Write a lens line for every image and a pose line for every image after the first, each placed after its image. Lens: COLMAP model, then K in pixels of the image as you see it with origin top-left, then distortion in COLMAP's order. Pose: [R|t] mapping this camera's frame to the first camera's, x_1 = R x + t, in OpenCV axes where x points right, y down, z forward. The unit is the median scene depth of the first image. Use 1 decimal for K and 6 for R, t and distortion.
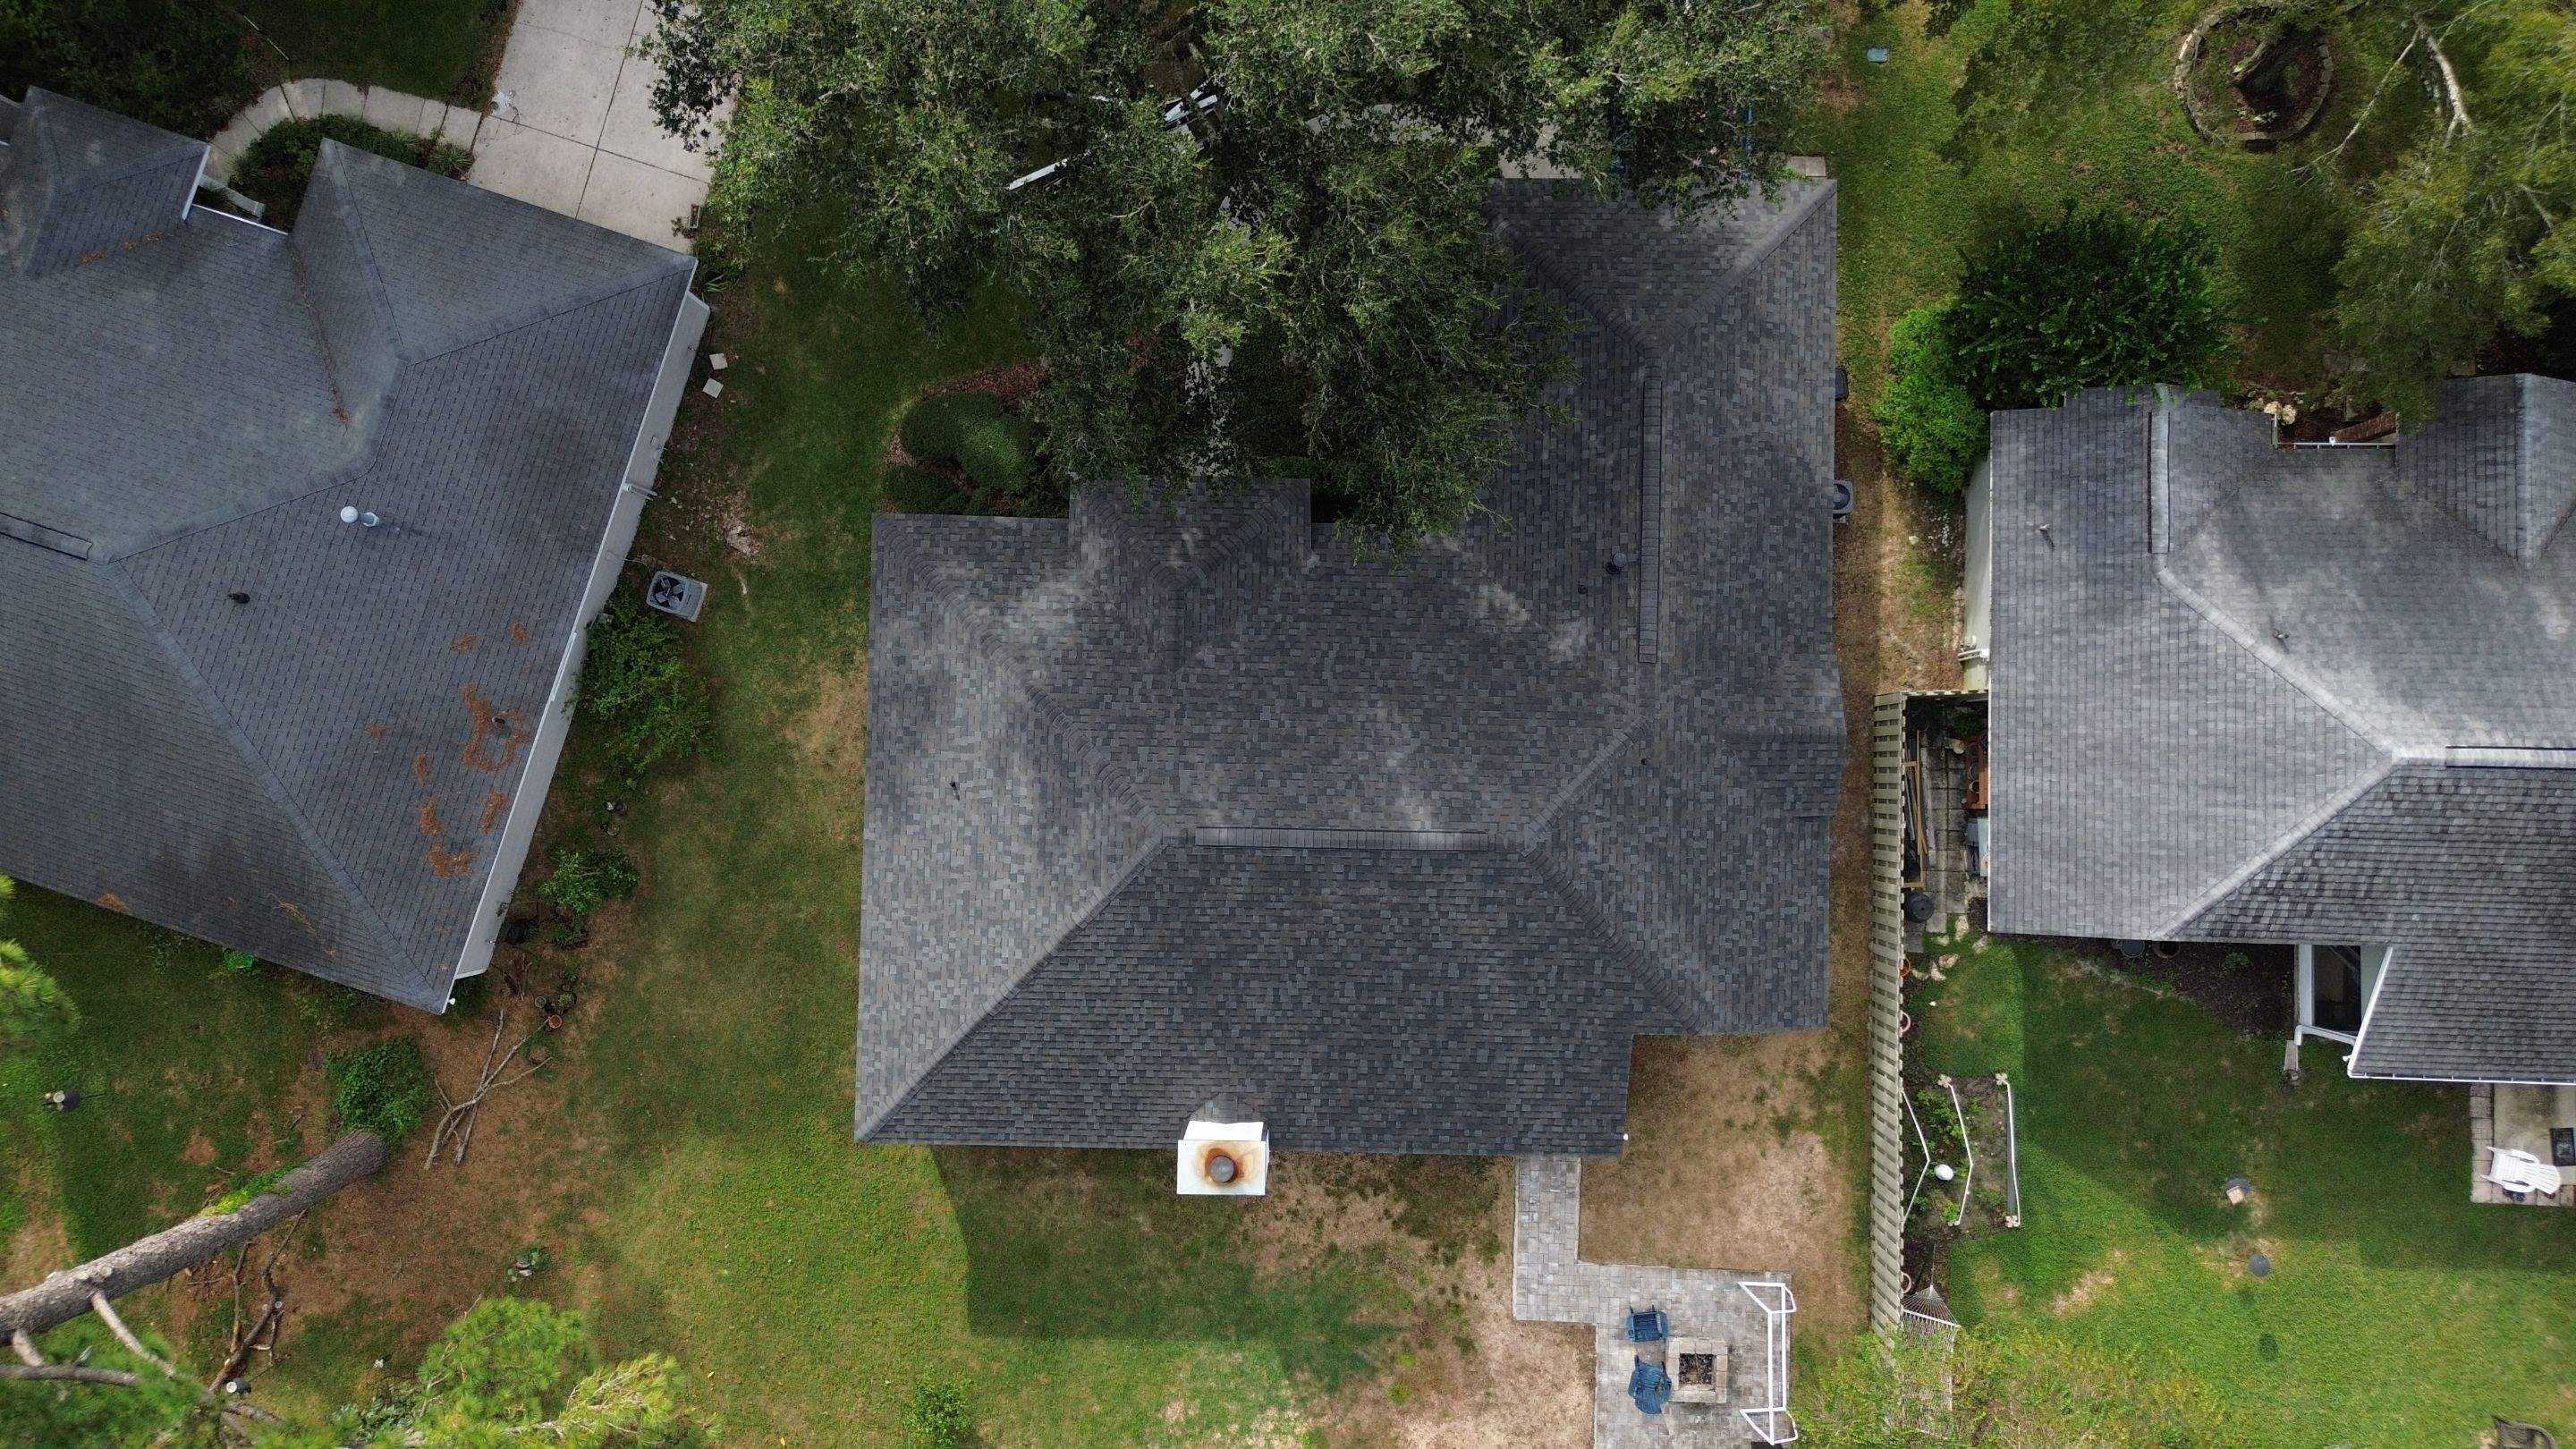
lens RADIAL K [[1827.4, 0, 1289.5], [0, 1827.4, 710.6], [0, 0, 1]] dist [0.046324, -0.036411]
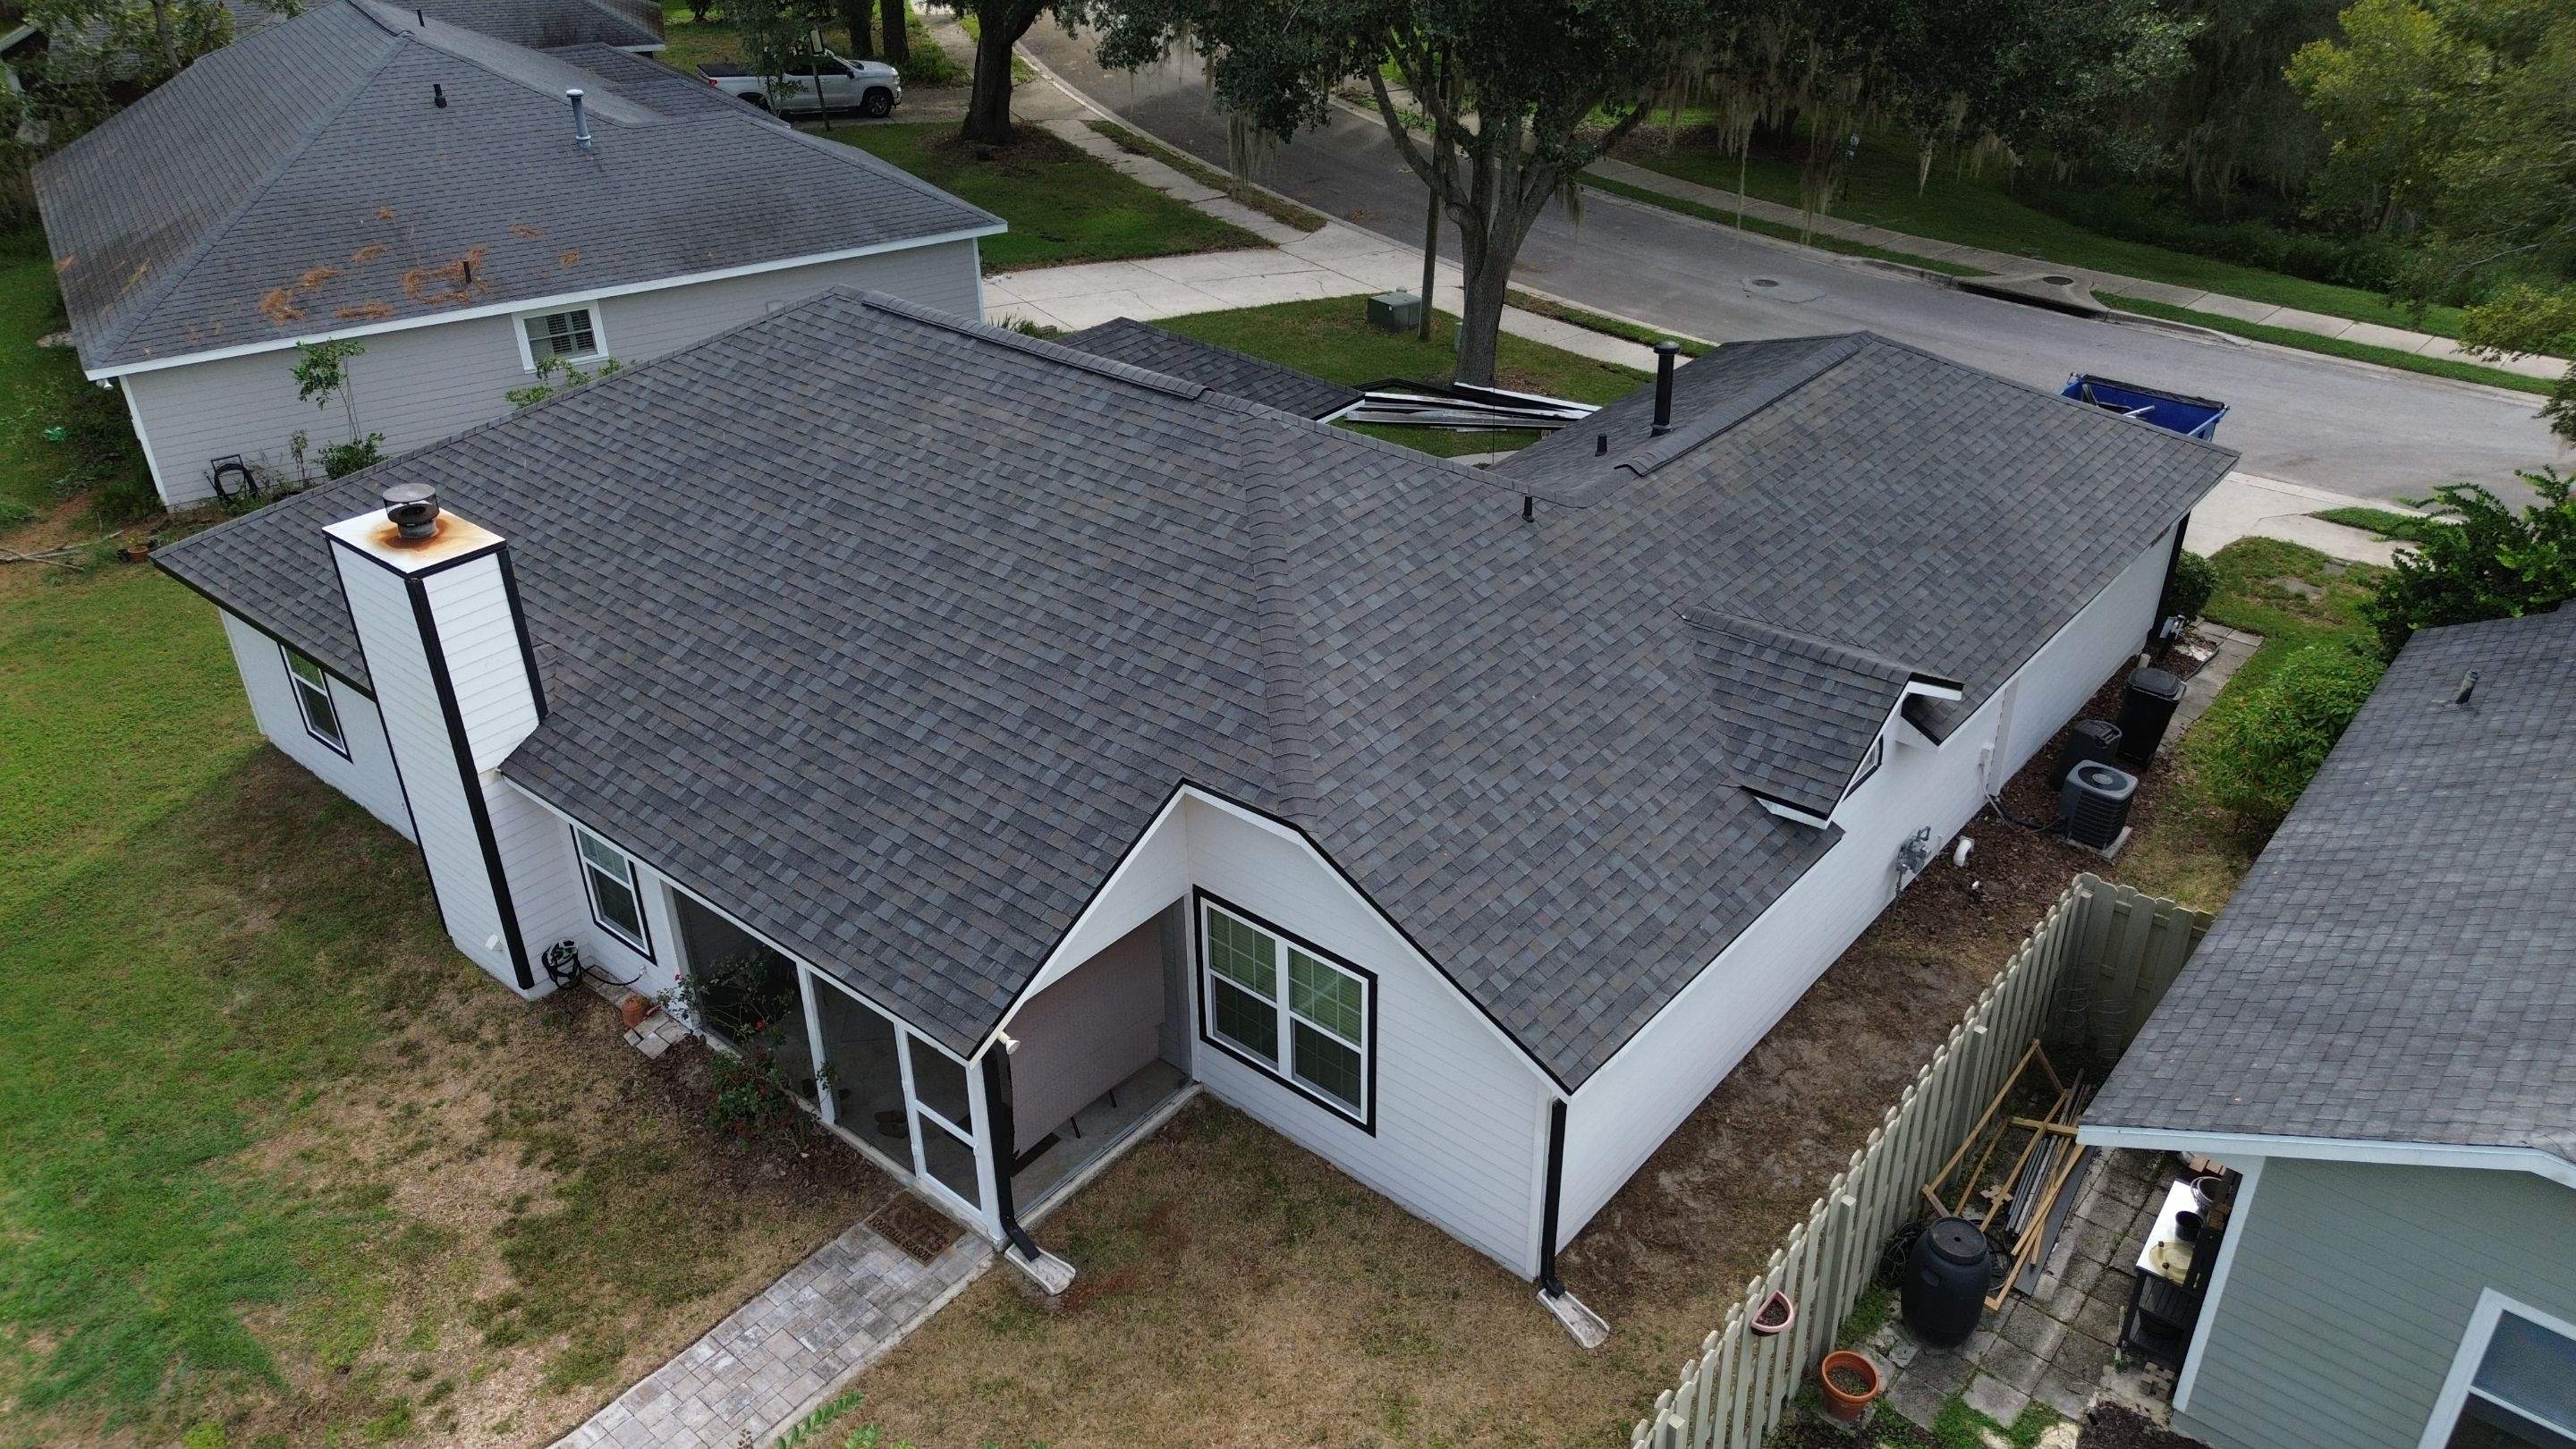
lens RADIAL K [[1827.4, 0, 1295.4], [0, 1827.4, 716.2], [0, 0, 1]] dist [0.046324, -0.036411]
pose [[0.779382, 0.321334, -0.537873, 0.399835], [-0.626374, 0.419852, -0.656795, 0.401102], [0.014777, 0.848804, 0.528501, 0.672790]]
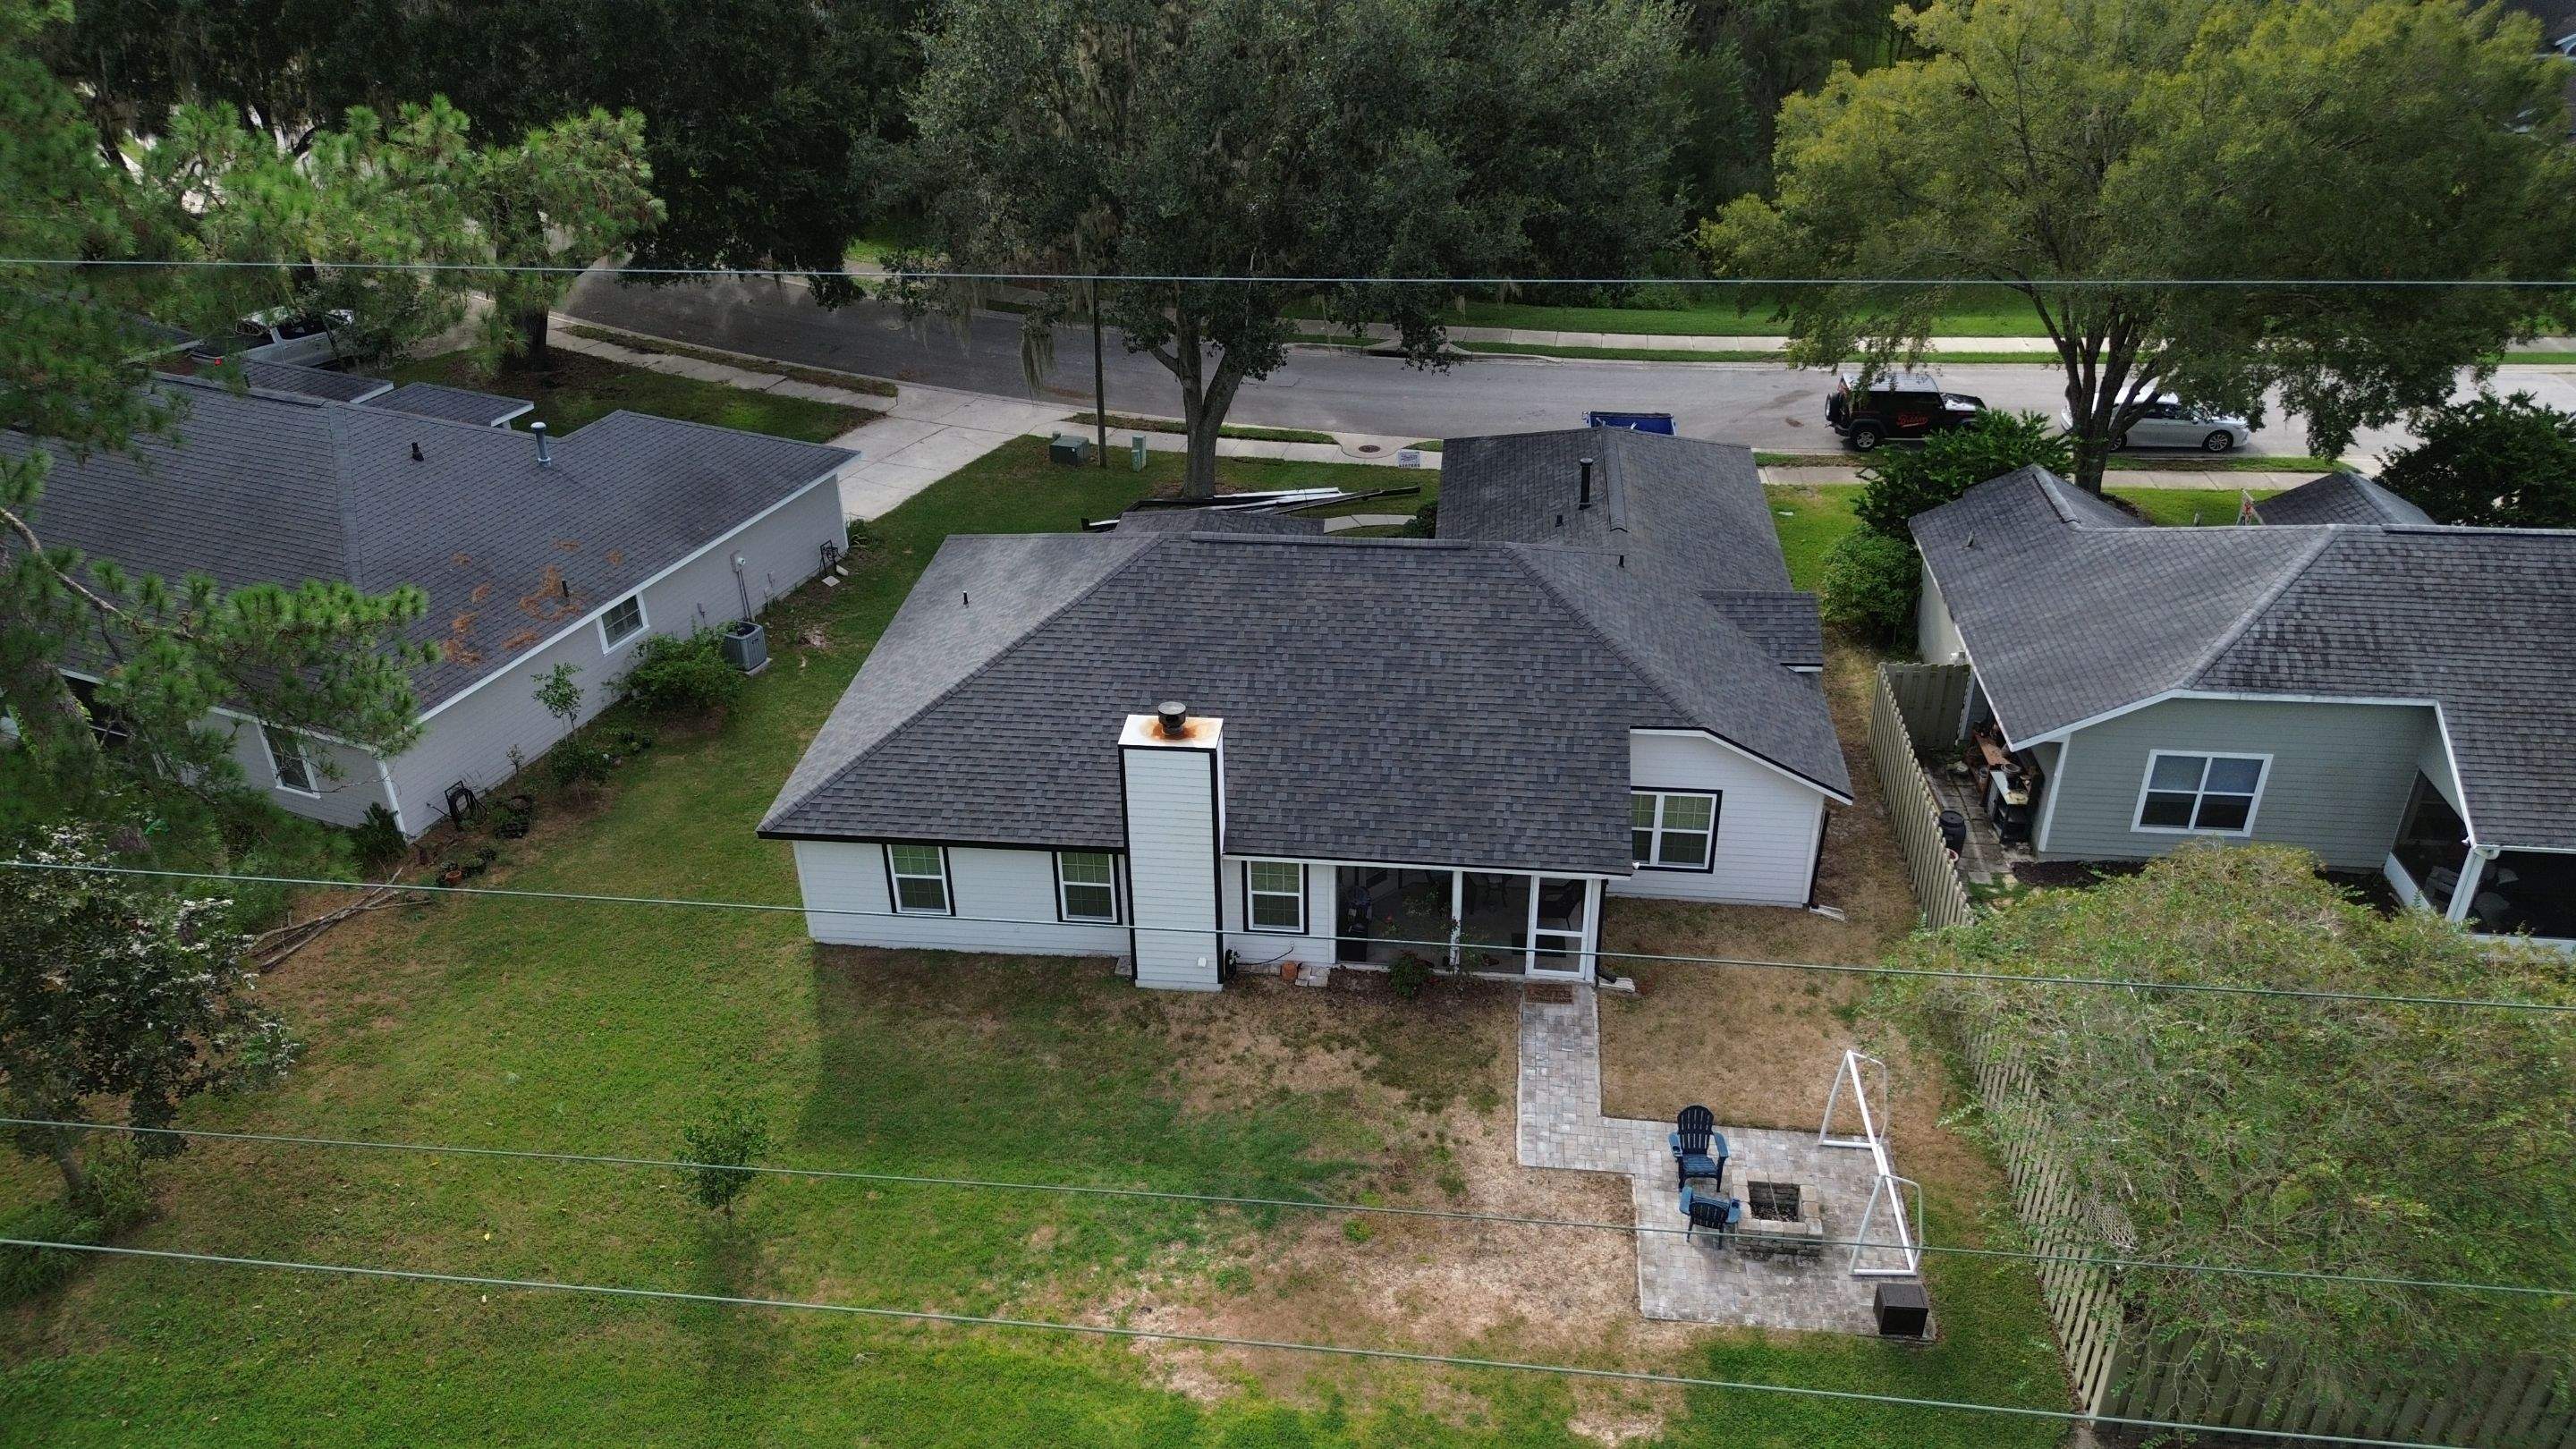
lens RADIAL K [[1827.4, 0, 1289.1], [0, 1827.4, 717.0], [0, 0, 1]] dist [0.046324, -0.036411]
pose [[0.996071, 0.050976, -0.072414, 0.074217], [-0.088416, 0.526197, -0.845753, 0.870525], [-0.005009, 0.848833, 0.528637, 0.455950]]
